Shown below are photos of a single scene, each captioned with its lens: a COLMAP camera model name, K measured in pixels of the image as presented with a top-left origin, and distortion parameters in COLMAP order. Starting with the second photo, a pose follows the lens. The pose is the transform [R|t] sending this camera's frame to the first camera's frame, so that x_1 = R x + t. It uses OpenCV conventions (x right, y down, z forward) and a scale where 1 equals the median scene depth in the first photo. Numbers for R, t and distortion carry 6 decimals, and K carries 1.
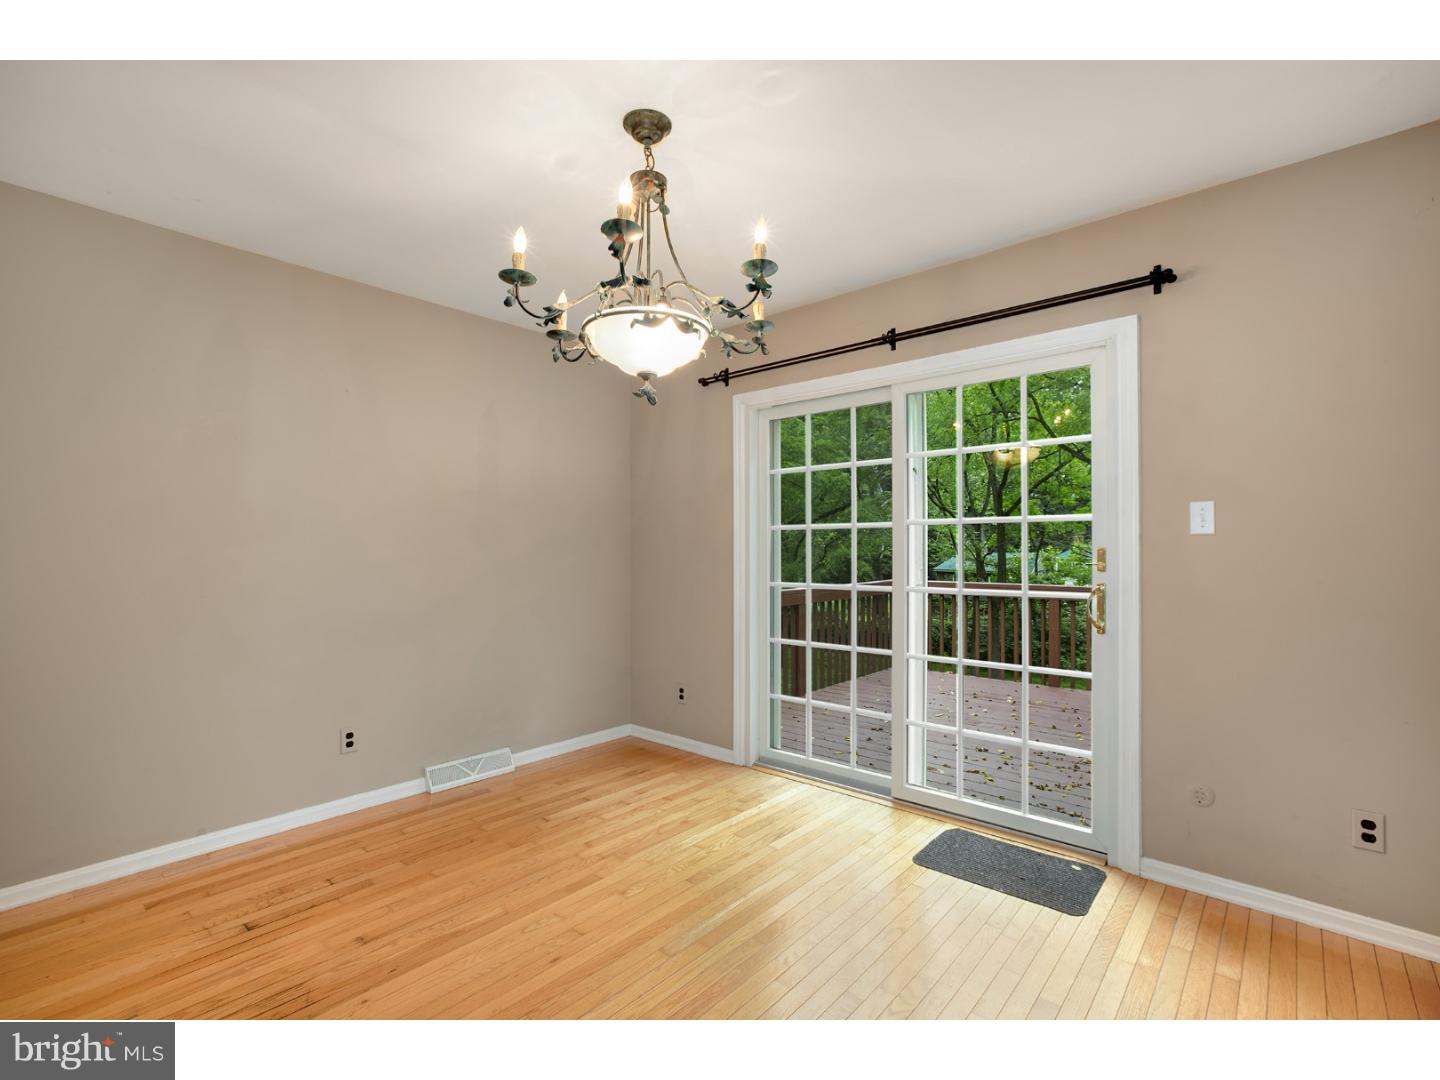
lens RADIAL K [[673.7, 0, 726.0], [0, 673.7, 541.2], [0, 0, 1]] dist [-0.000127, 0.001623]
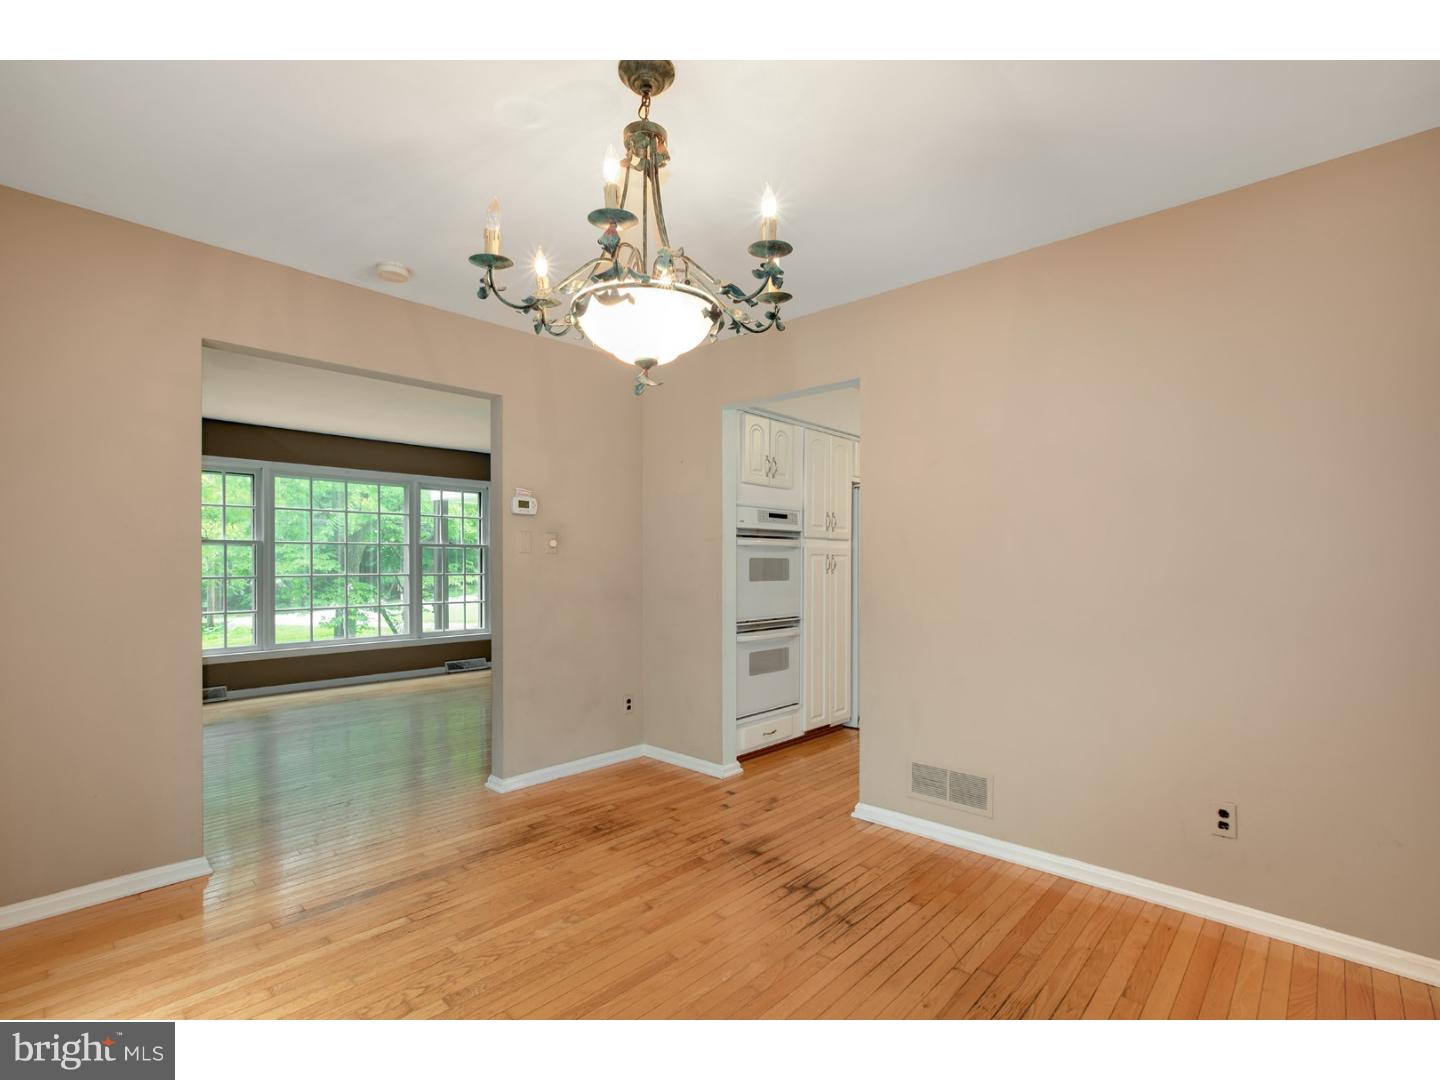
lens RADIAL K [[673.7, 0, 723.6], [0, 673.7, 563.9], [0, 0, 1]] dist [-0.000127, 0.001623]
pose [[-0.999092, -0.000308, 0.042609, -0.099856], [-0.000870, 0.999913, -0.013166, 0.024458], [-0.042601, -0.013191, -0.999005, 1.309846]]
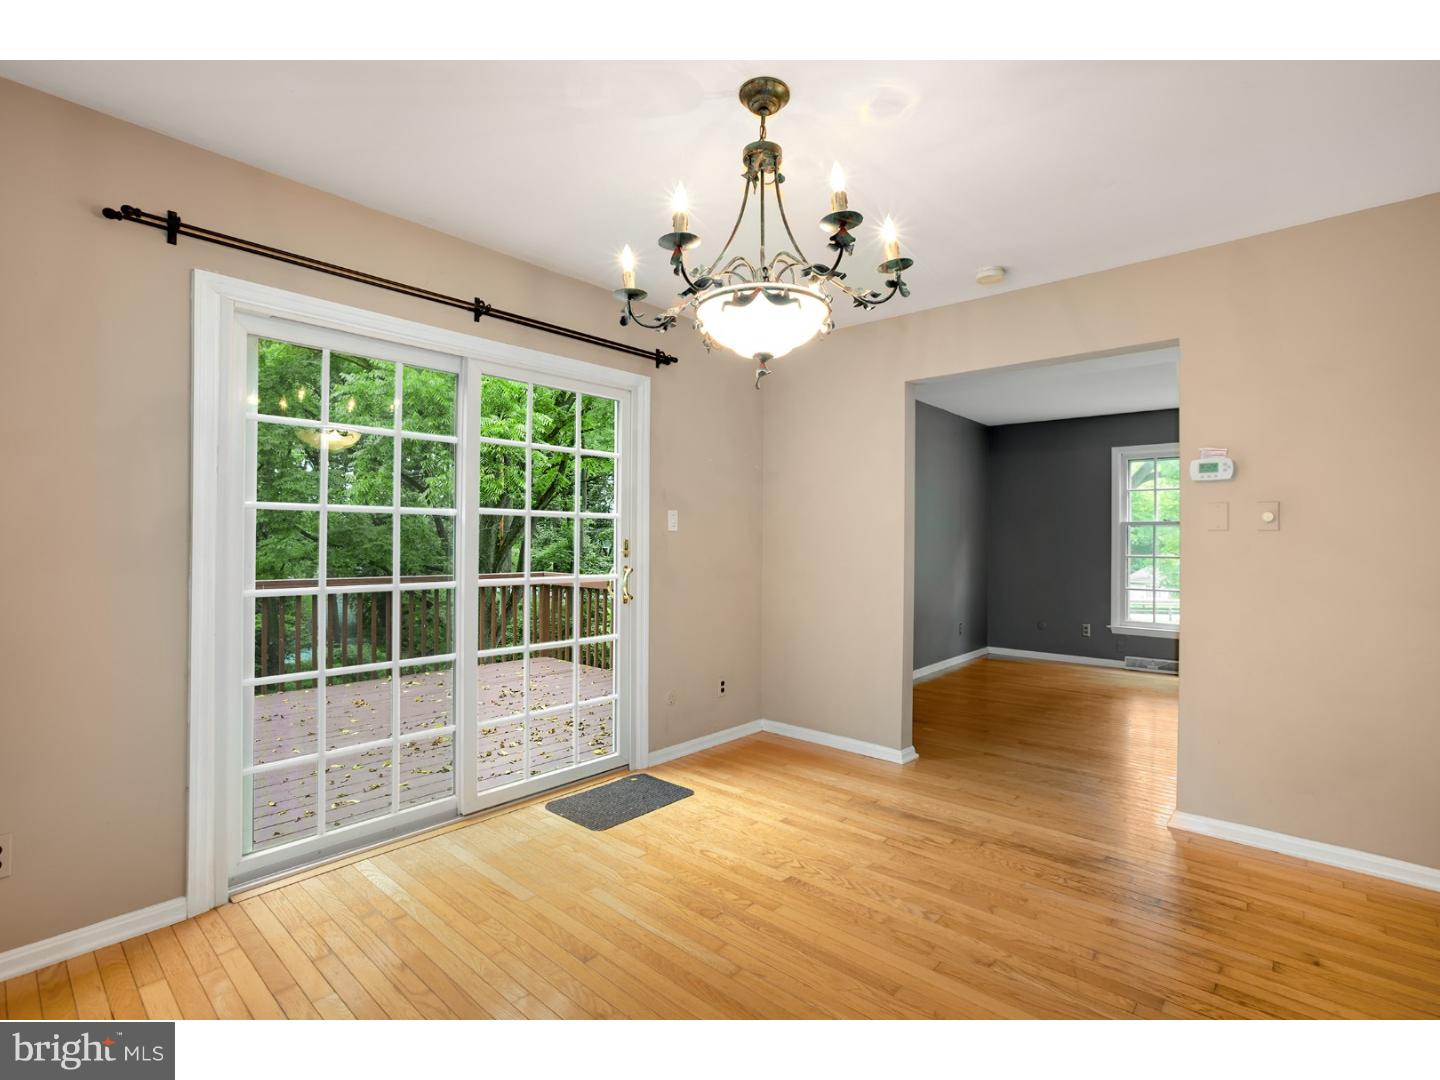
lens RADIAL K [[673.7, 0, 727.5], [0, 673.7, 539.7], [0, 0, 1]] dist [-0.000127, 0.001623]
pose [[0.015138, 0.003500, 0.999879, -0.704947], [-0.011885, 0.999924, -0.003320, 0.010818], [-0.999815, -0.011833, 0.015178, 0.693675]]
